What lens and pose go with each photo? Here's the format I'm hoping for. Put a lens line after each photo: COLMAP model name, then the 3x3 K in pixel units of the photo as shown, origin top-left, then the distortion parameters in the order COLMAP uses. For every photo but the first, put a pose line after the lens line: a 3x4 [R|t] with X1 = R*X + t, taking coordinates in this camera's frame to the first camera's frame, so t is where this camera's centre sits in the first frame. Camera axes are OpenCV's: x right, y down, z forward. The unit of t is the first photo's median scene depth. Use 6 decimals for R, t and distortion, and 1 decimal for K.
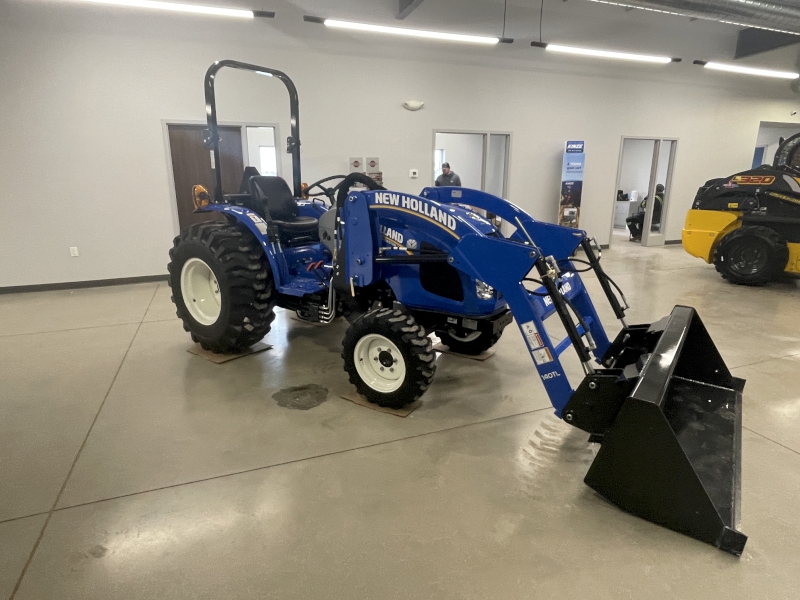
lens RADIAL K [[472.0, 0, 400.5], [0, 472.0, 301.1], [0, 0, 1]] dist [-0.005078, -0.000445]
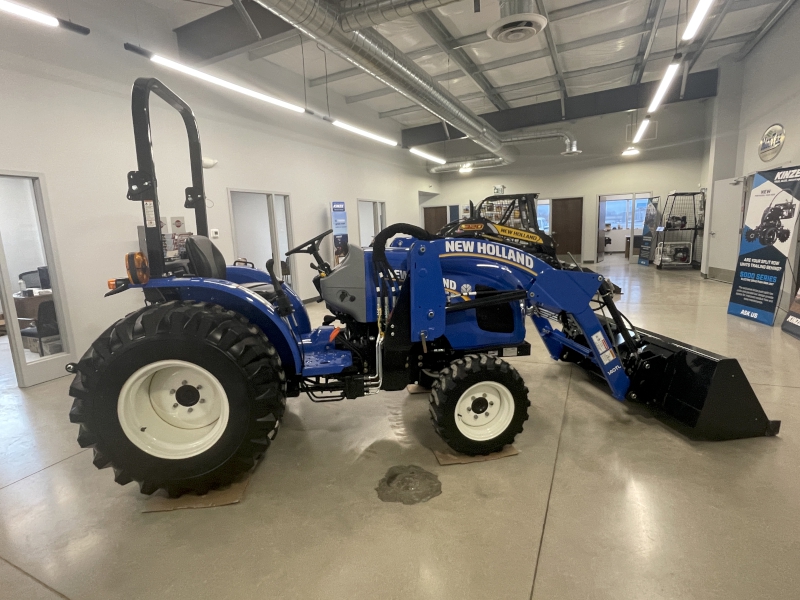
lens RADIAL K [[412.0, 0, 400.3], [0, 412.0, 299.9], [0, 0, 1]] dist [-0.002708, -0.002161]
pose [[0.727107, -0.149356, 0.670081, -0.700614], [0.218501, 0.975639, -0.019634, -0.112885], [-0.650825, 0.160690, 0.742028, 0.437783]]
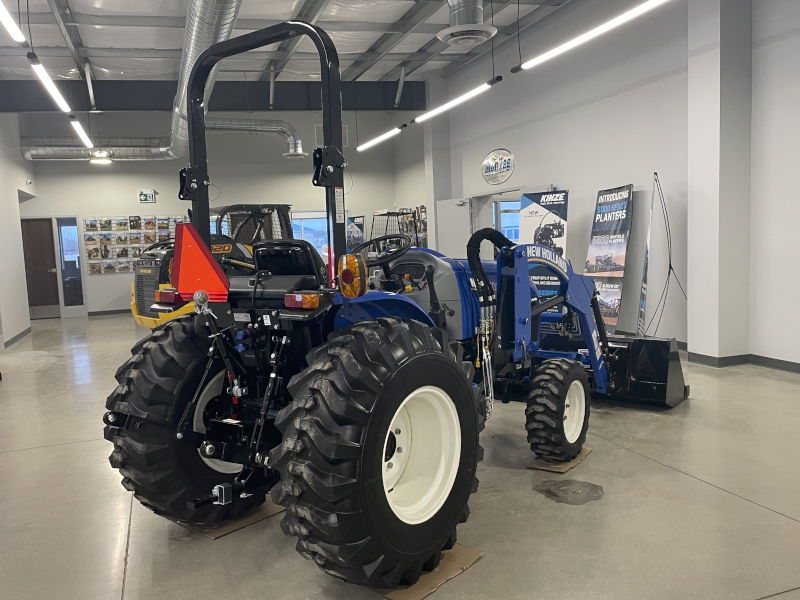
lens RADIAL K [[667.1, 0, 397.3], [0, 667.1, 298.3], [0, 0, 1]] dist [0.071123, -0.004993]
pose [[0.046333, -0.090842, 0.994787, -1.425980], [0.299614, 0.951270, 0.072914, -0.303841], [-0.952935, 0.294674, 0.071293, 1.167935]]
